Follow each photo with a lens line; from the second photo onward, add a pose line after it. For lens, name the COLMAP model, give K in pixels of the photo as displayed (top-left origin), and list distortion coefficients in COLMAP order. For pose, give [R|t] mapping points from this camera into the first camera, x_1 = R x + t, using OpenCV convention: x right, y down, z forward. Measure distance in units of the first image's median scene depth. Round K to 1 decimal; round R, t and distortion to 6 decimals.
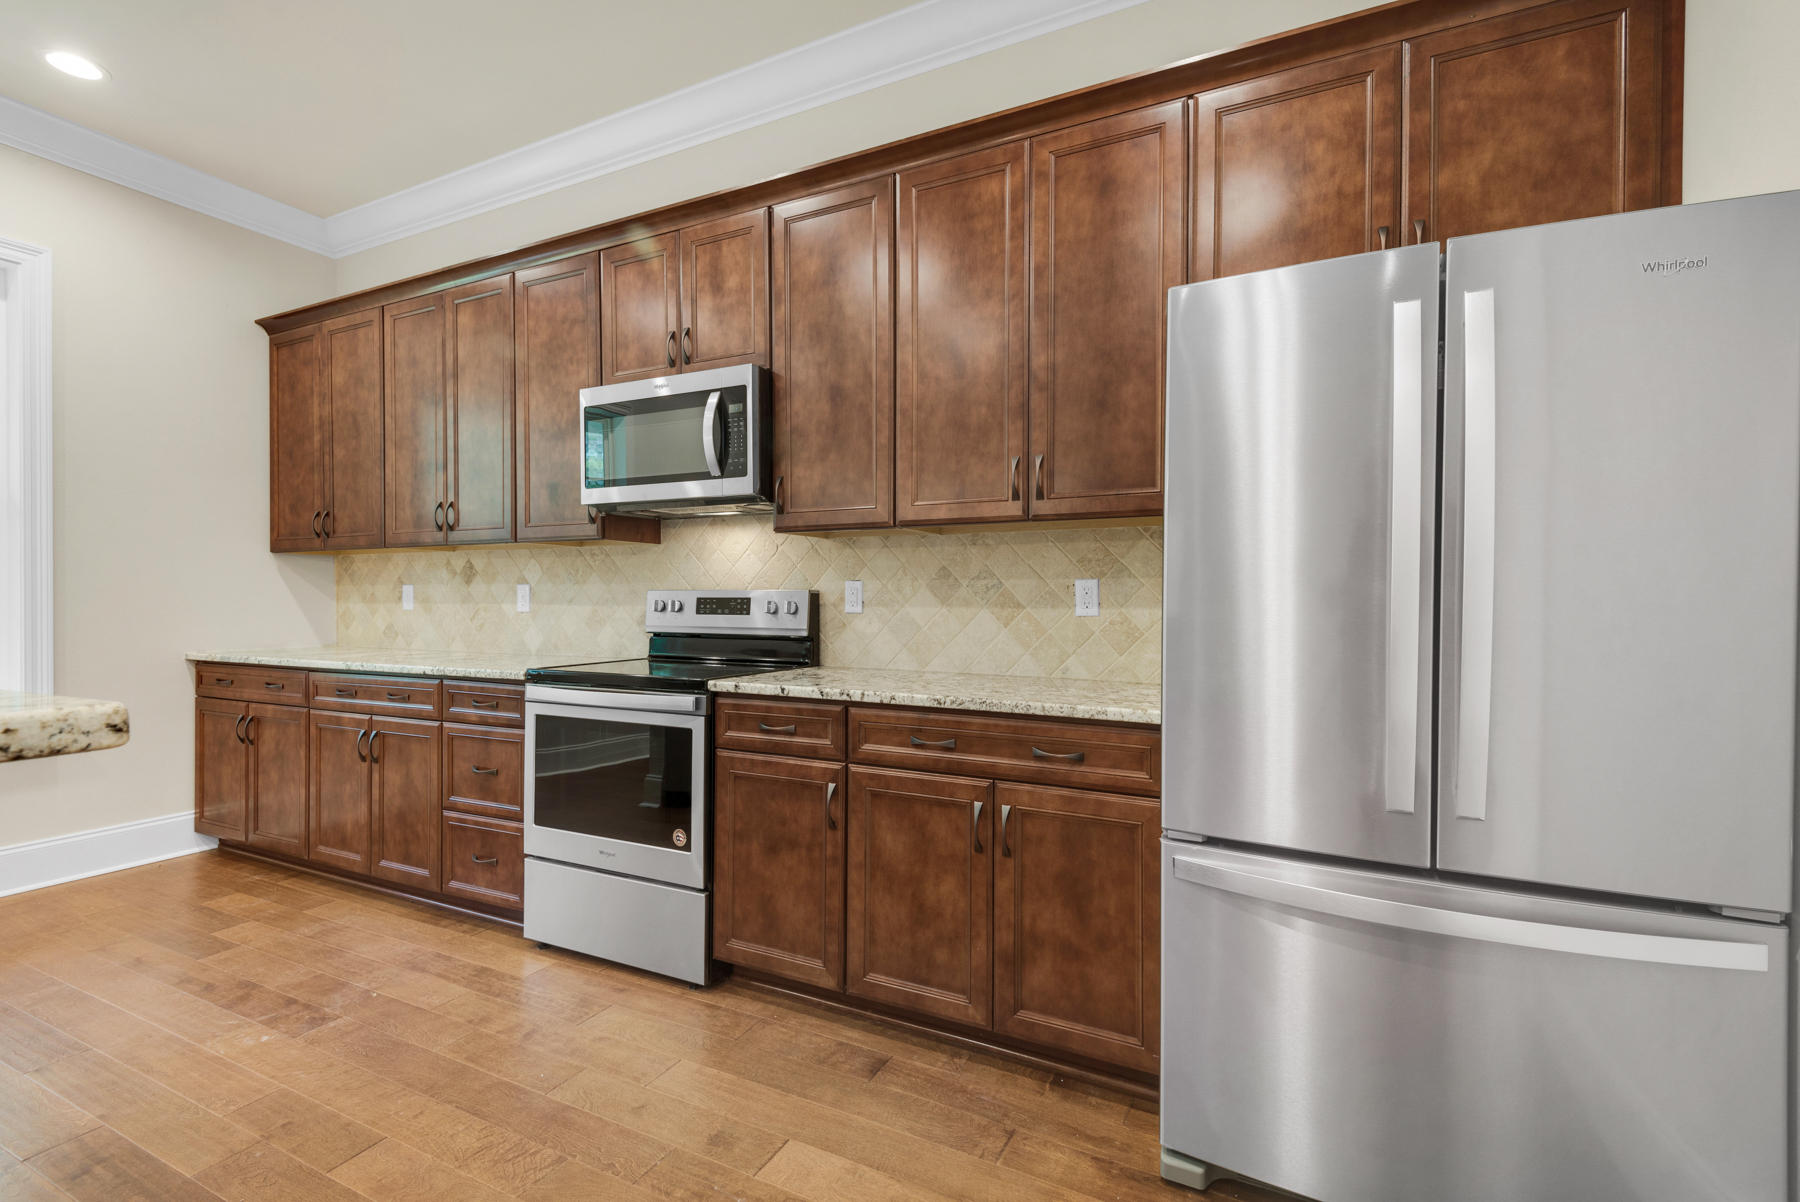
lens RADIAL K [[828.4, 0, 908.6], [0, 828.4, 583.1], [0, 0, 1]] dist [0.029724, -0.011318]
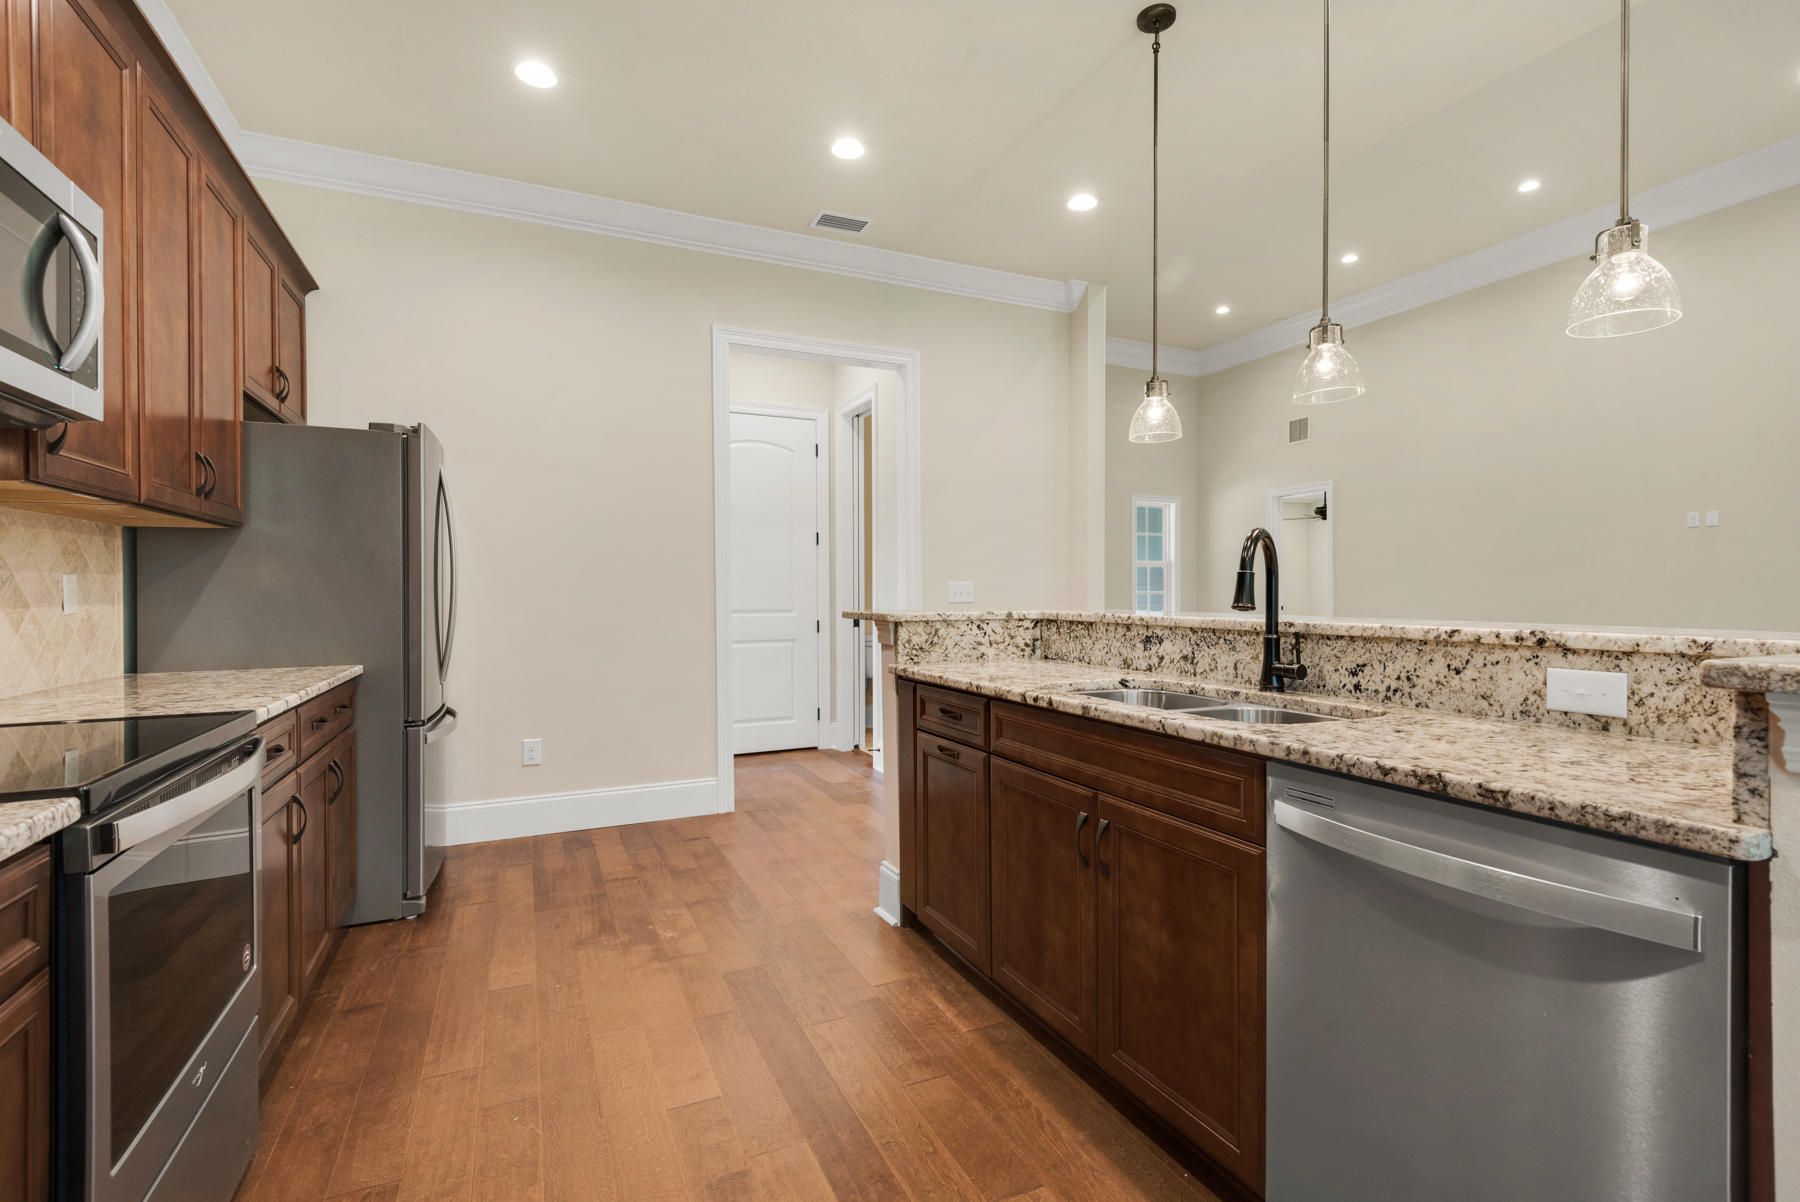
lens RADIAL K [[828.4, 0, 914.4], [0, 828.4, 589.6], [0, 0, 1]] dist [0.029724, -0.011318]
pose [[-0.794672, 0.002970, 0.607031, -0.890932], [-0.004395, 0.999934, -0.010646, 0.015643], [-0.607023, -0.011128, -0.794607, 0.980966]]
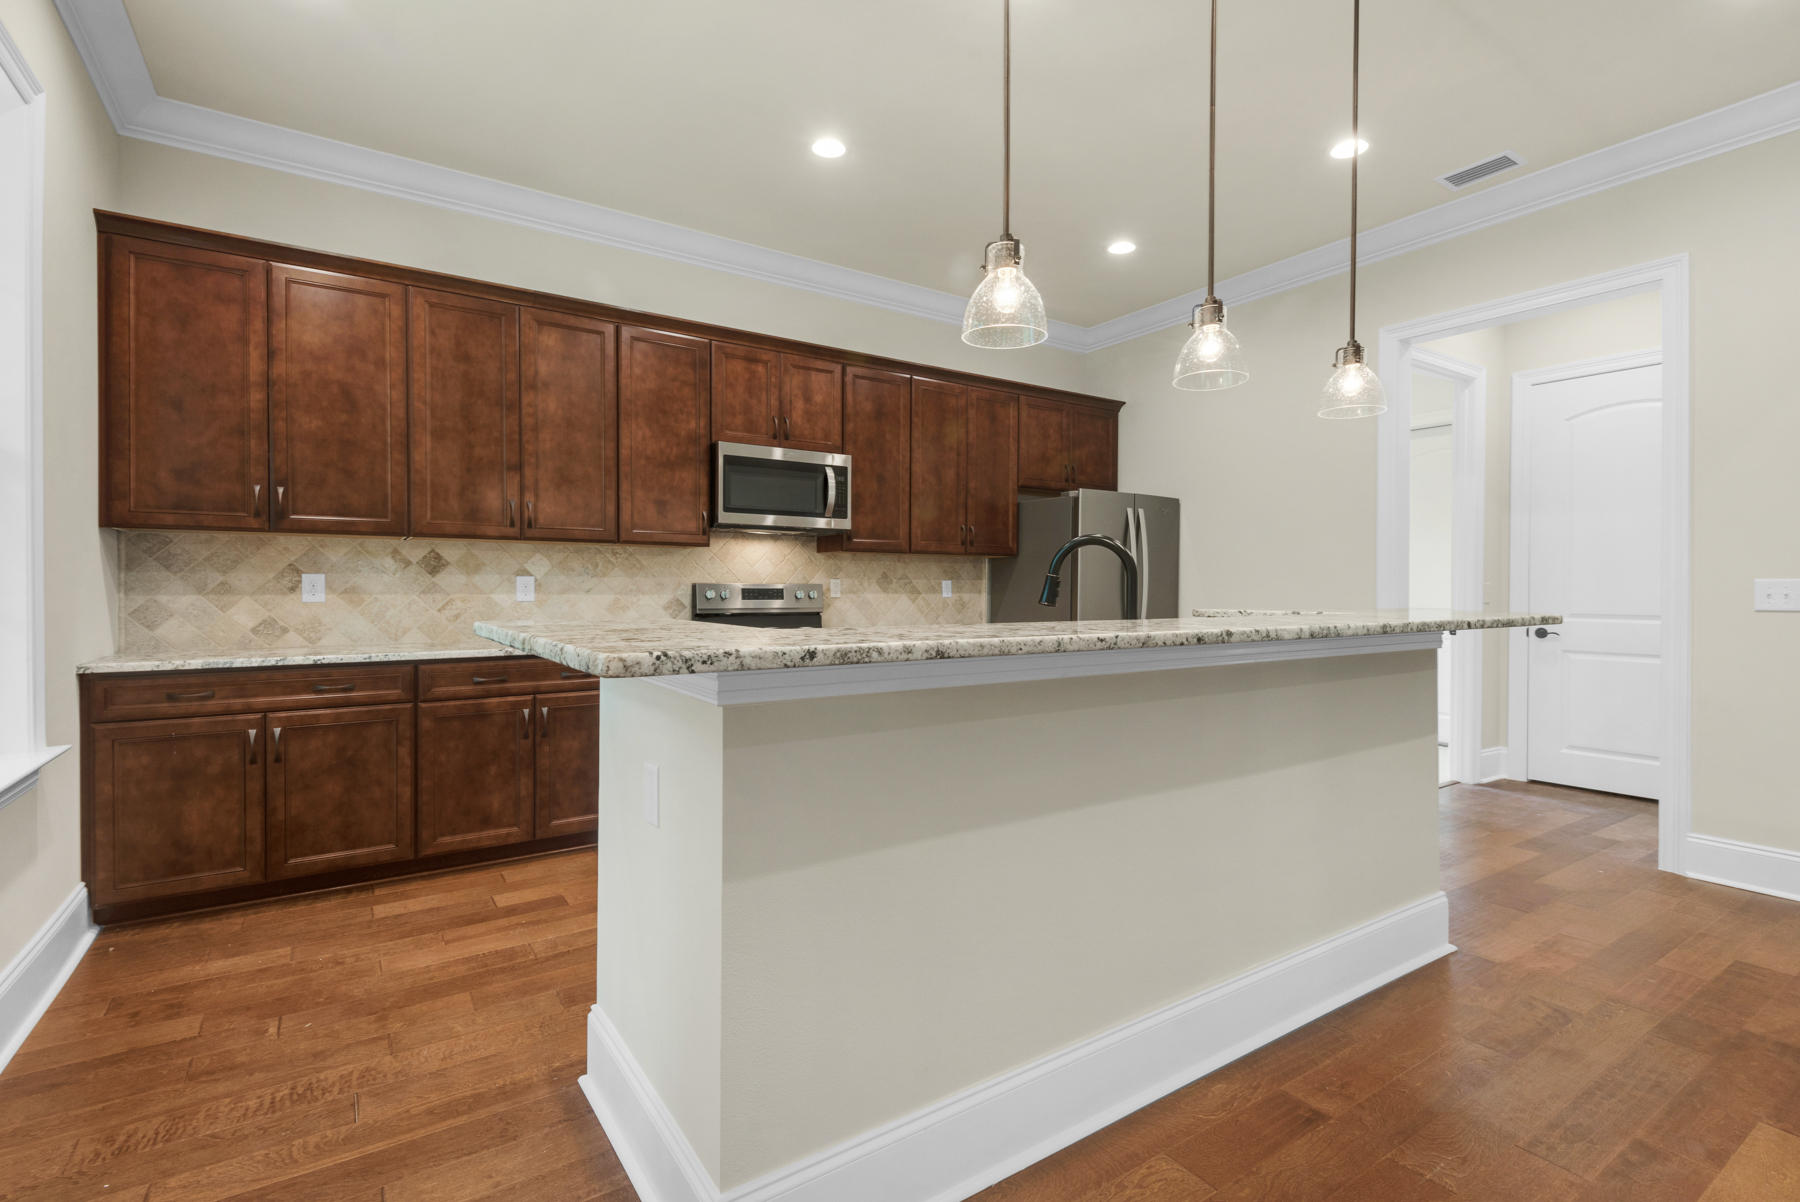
lens RADIAL K [[828.4, 0, 919.8], [0, 828.4, 590.2], [0, 0, 1]] dist [0.029724, -0.011318]
pose [[0.482508, 0.000050, 0.875891, -1.435125], [-0.014902, 0.999856, 0.008152, 0.004032], [-0.875765, -0.016985, 0.482439, 0.015784]]
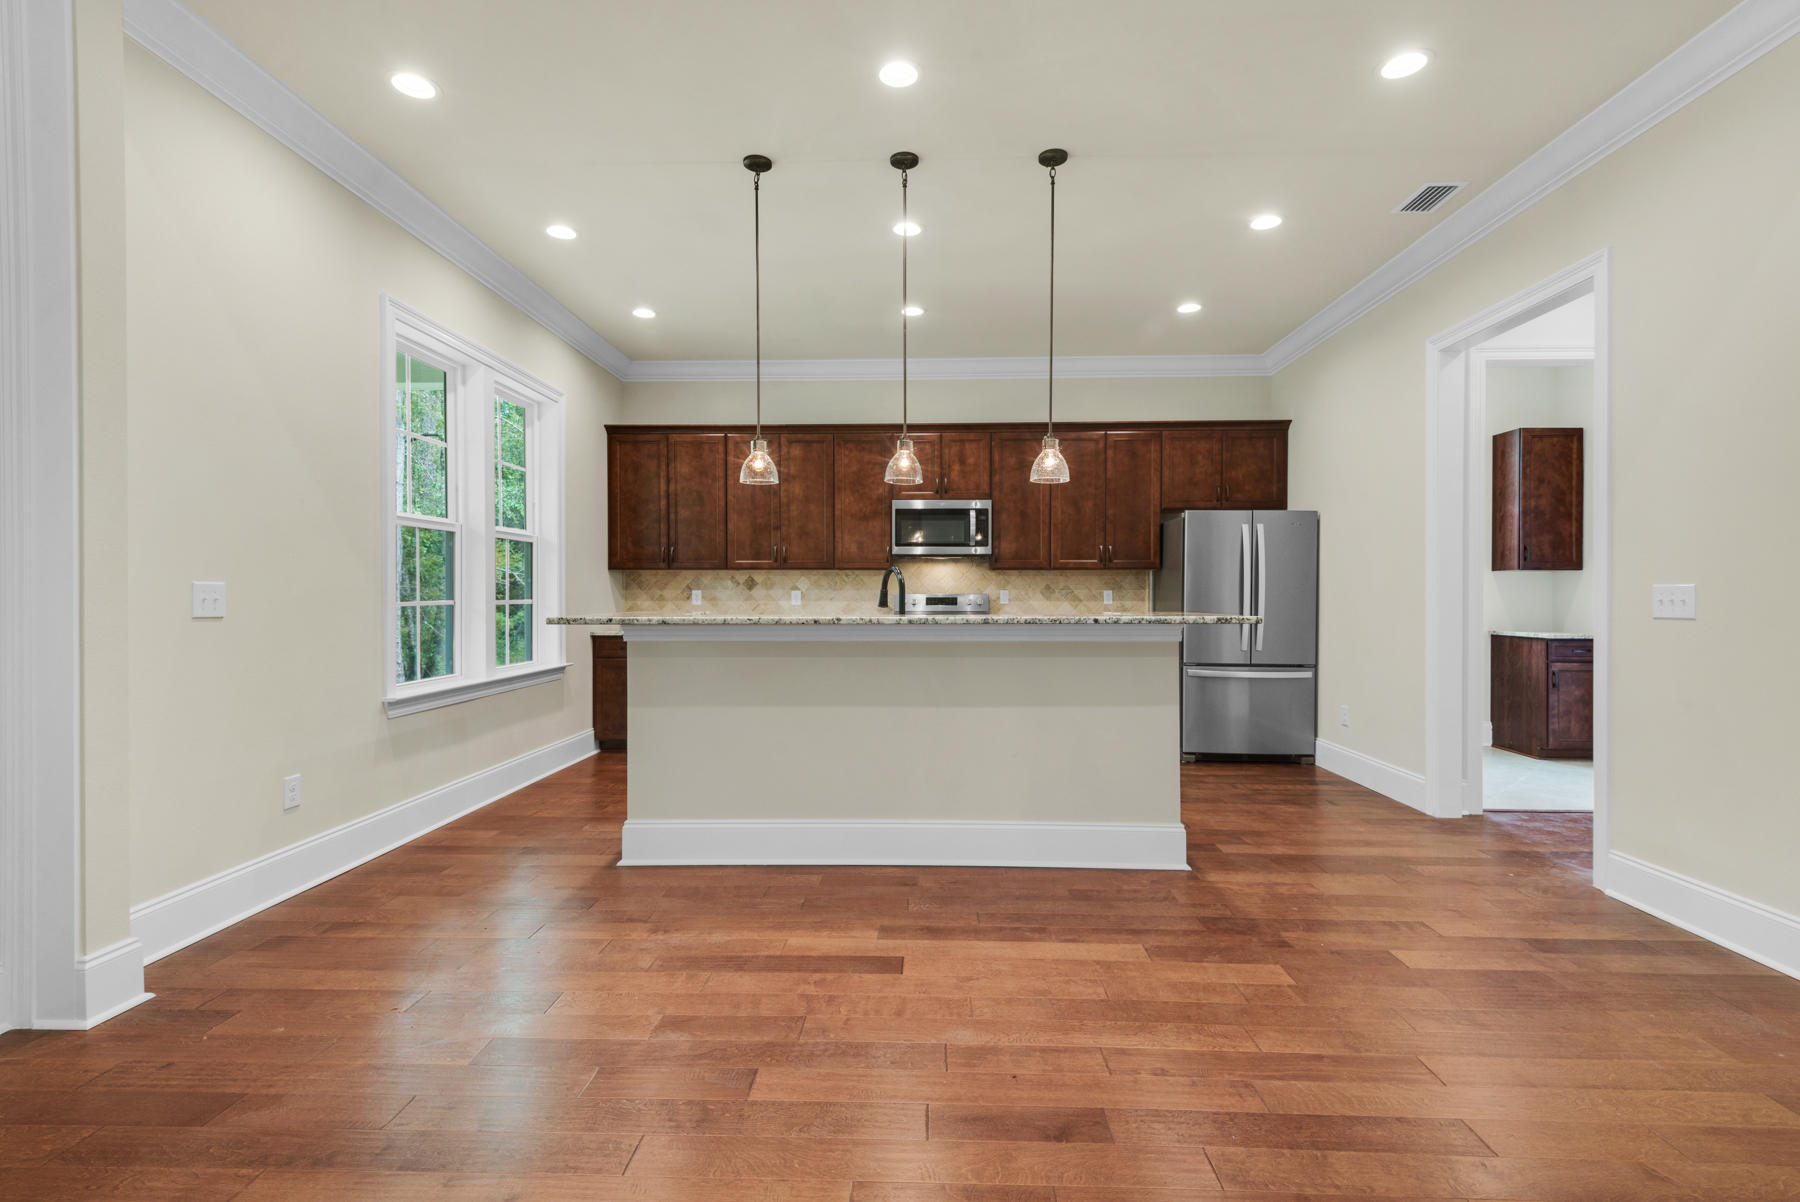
lens RADIAL K [[828.4, 0, 912.2], [0, 828.4, 607.0], [0, 0, 1]] dist [0.029724, -0.011318]
pose [[0.907624, -0.004884, 0.419757, -1.222676], [-0.006424, 0.999654, 0.025521, -0.011818], [-0.419736, -0.025860, 0.907278, -0.951757]]
